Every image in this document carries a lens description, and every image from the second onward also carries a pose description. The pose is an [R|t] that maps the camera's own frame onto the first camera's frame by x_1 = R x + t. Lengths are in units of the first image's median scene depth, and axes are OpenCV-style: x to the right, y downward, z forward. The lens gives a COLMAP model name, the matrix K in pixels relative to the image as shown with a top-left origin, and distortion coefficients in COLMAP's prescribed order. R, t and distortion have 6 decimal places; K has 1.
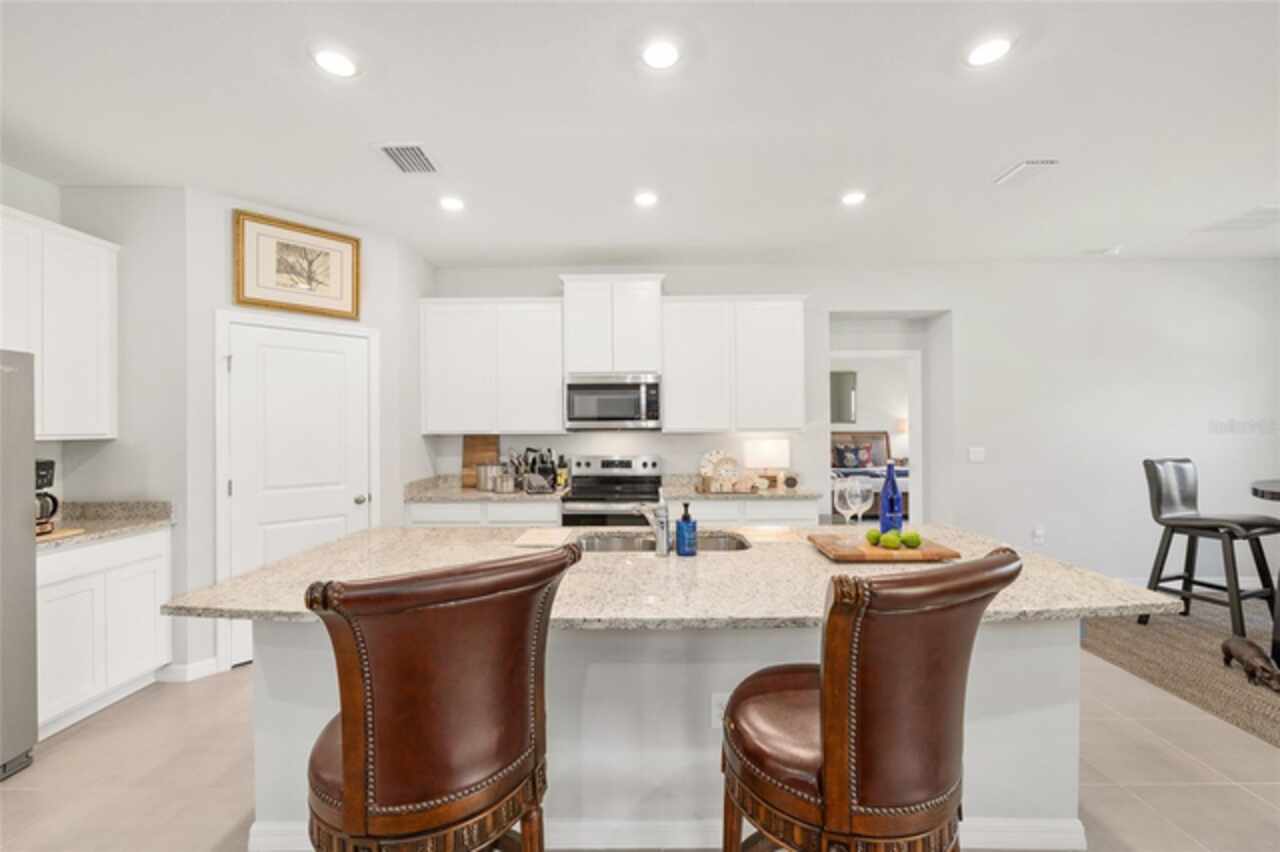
lens RADIAL K [[513.5, 0, 643.7], [0, 513.5, 427.5], [0, 0, 1]] dist [-0.008978, 0.006106]
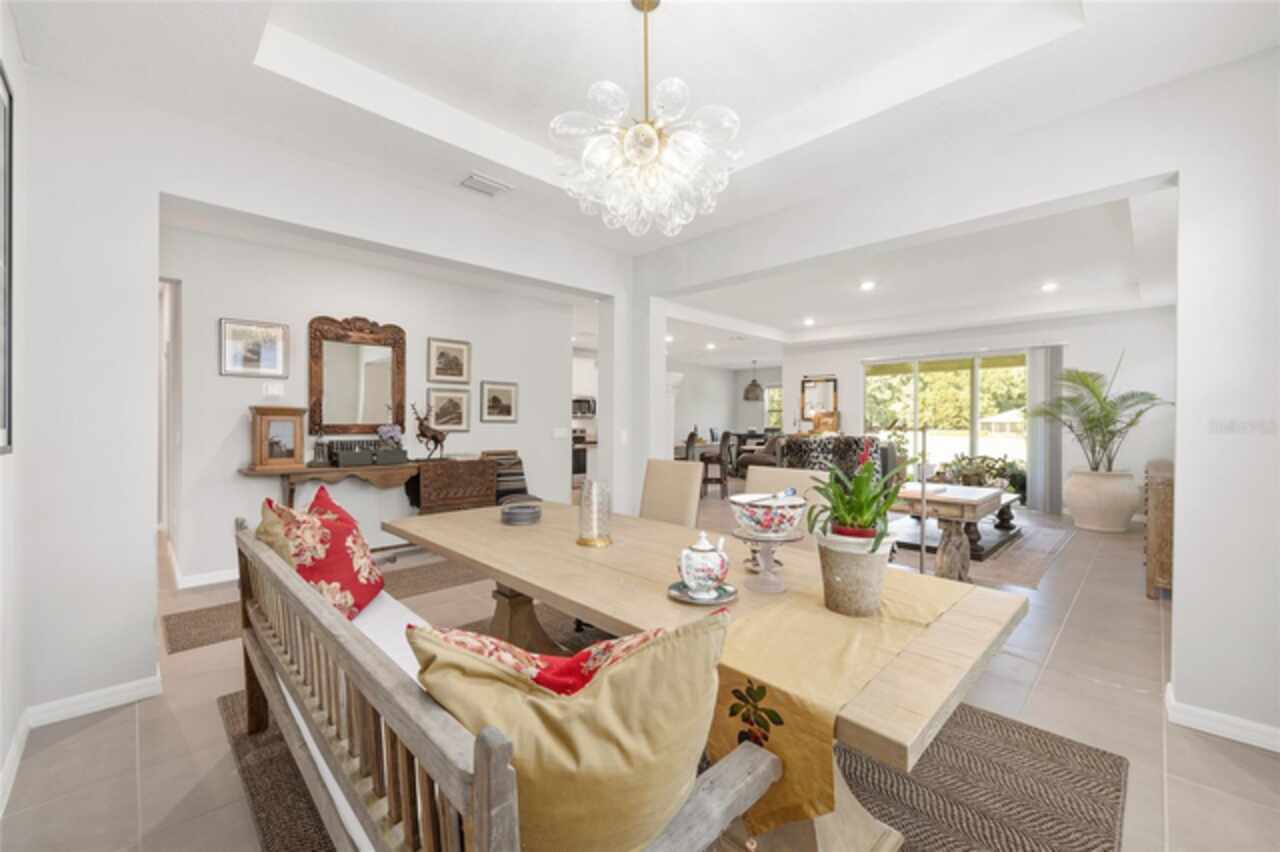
lens RADIAL K [[513.5, 0, 643.7], [0, 513.5, 427.5], [0, 0, 1]] dist [-0.008978, 0.006106]
pose [[0.697554, 0.001988, 0.716530, -1.685197], [-0.005753, 0.999979, 0.002826, 0.044621], [-0.716509, -0.006094, 0.697551, -1.016224]]
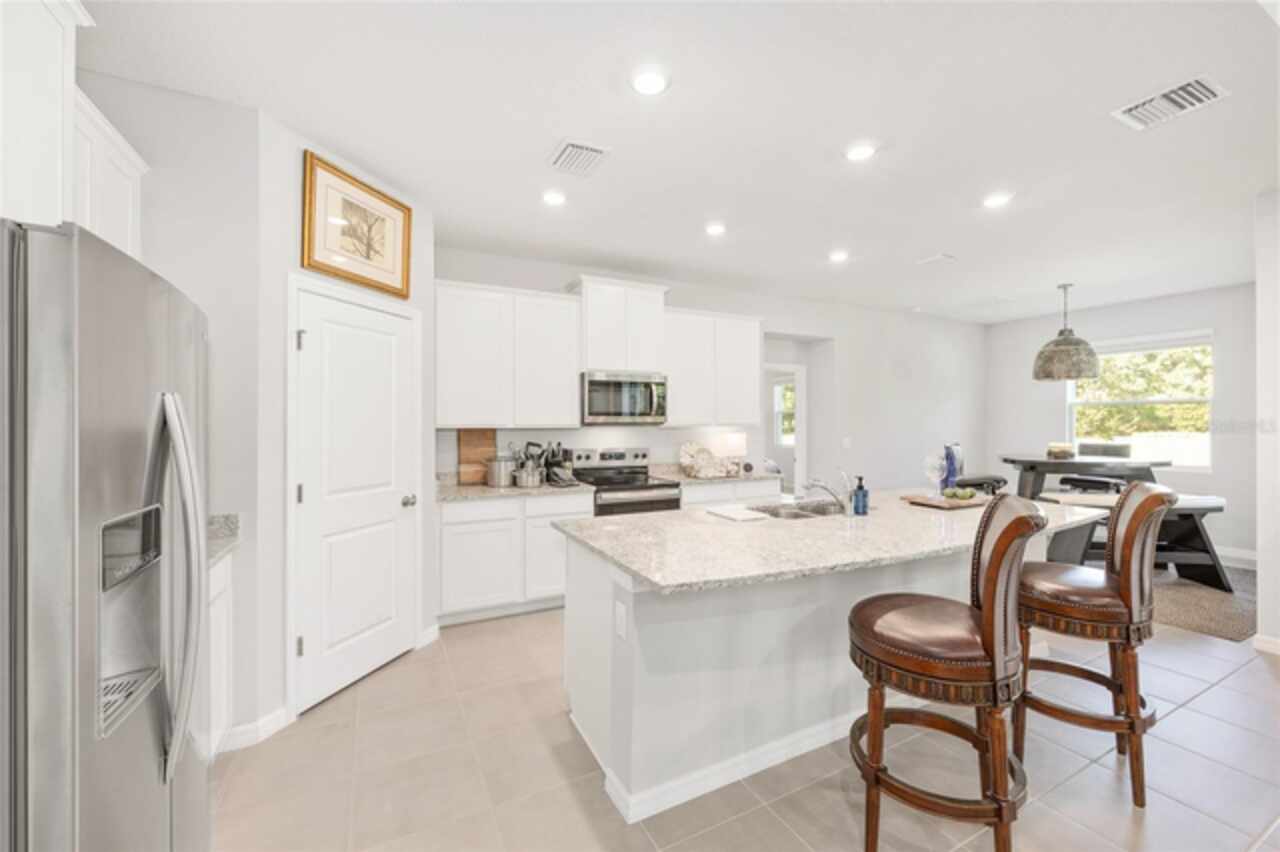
lens RADIAL K [[512.6, 0, 642.7], [0, 512.6, 422.6], [0, 0, 1]] dist [-0.007146, 0.000116]
pose [[0.884452, 0.005922, 0.466594, -0.537952], [-0.005547, 0.999982, -0.002178, 0.003189], [-0.466599, -0.000662, 0.884469, 0.025639]]
